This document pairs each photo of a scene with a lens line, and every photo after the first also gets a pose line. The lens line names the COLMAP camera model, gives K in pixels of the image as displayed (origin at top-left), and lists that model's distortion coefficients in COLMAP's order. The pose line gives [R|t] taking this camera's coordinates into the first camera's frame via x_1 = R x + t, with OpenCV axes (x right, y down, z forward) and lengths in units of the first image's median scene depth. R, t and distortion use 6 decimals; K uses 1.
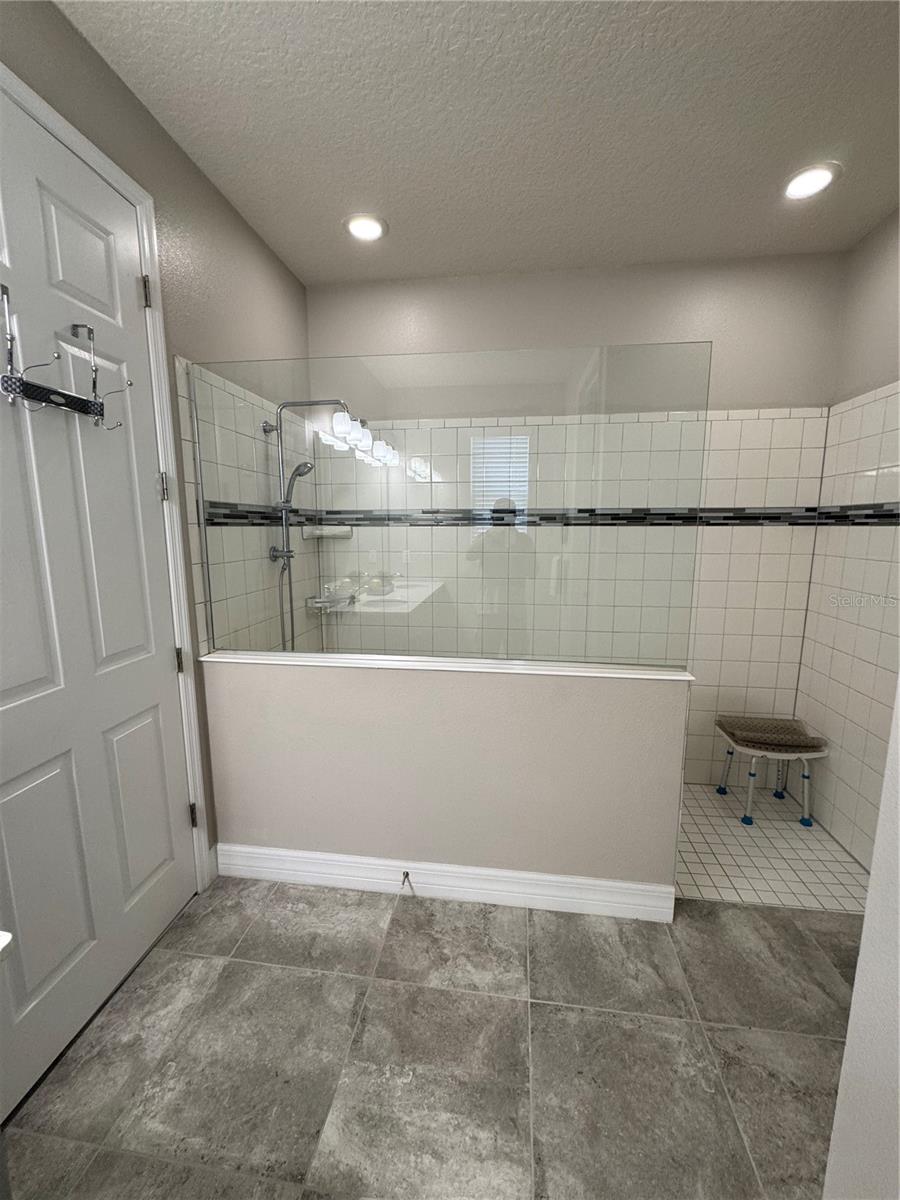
lens RADIAL K [[477.8, 0, 449.5], [0, 477.8, 599.6], [0, 0, 1]] dist [-0.002676, 0.000800]
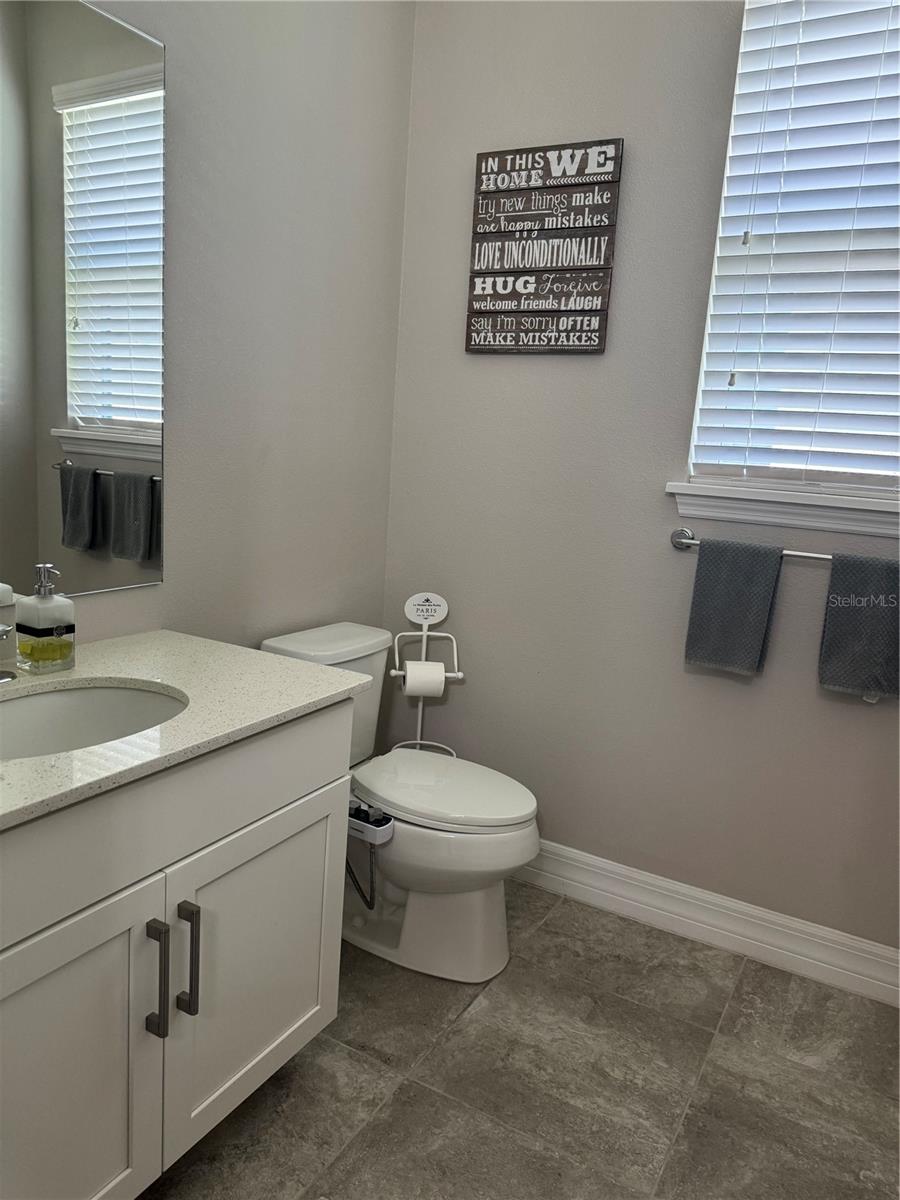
lens RADIAL K [[843.0, 0, 449.8], [0, 843.0, 599.7], [0, 0, 1]] dist [0.038096, -0.047666]
pose [[-0.927187, -0.124659, 0.353249, -0.428040], [-0.006001, 0.947826, 0.318731, -0.191580], [-0.374552, 0.293404, -0.879560, 1.846324]]
